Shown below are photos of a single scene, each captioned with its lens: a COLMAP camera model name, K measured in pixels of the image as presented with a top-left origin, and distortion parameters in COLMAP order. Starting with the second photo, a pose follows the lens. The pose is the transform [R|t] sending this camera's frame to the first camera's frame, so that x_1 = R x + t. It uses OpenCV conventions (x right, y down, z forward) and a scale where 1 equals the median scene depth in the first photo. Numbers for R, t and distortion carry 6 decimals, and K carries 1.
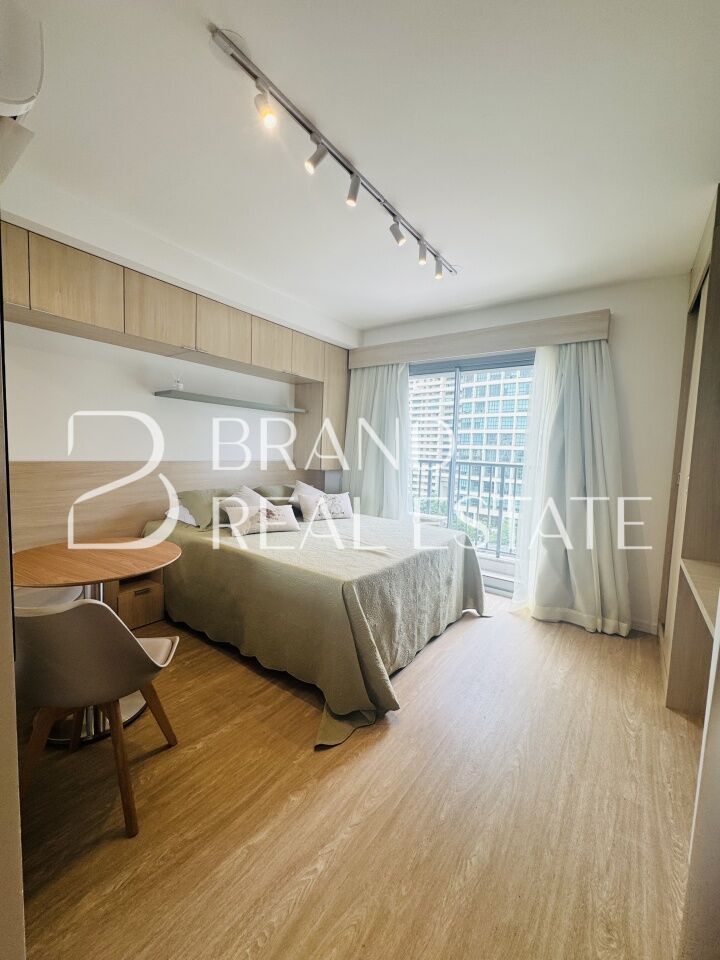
lens RADIAL K [[382.9, 0, 358.3], [0, 382.9, 482.7], [0, 0, 1]] dist [-0.004631, 0.000803]
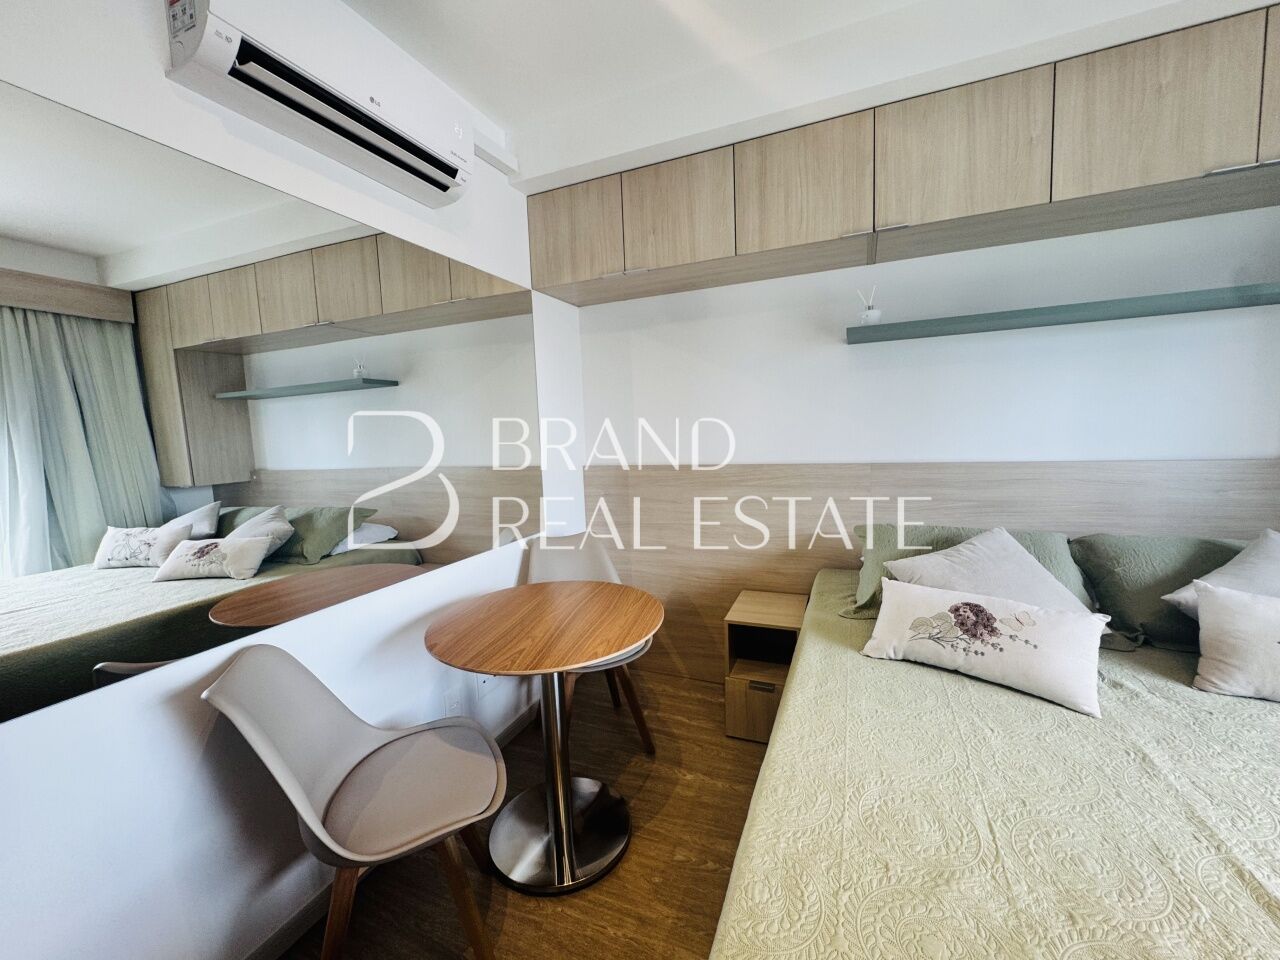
lens RADIAL K [[510.5, 0, 642.2], [0, 510.5, 480.1], [0, 0, 1]] dist [-0.004631, 0.000803]
pose [[0.229546, 0.053065, -0.971850, 0.146565], [-0.032536, 0.998373, 0.046828, -0.064513], [0.972754, 0.020871, 0.230899, 0.627745]]
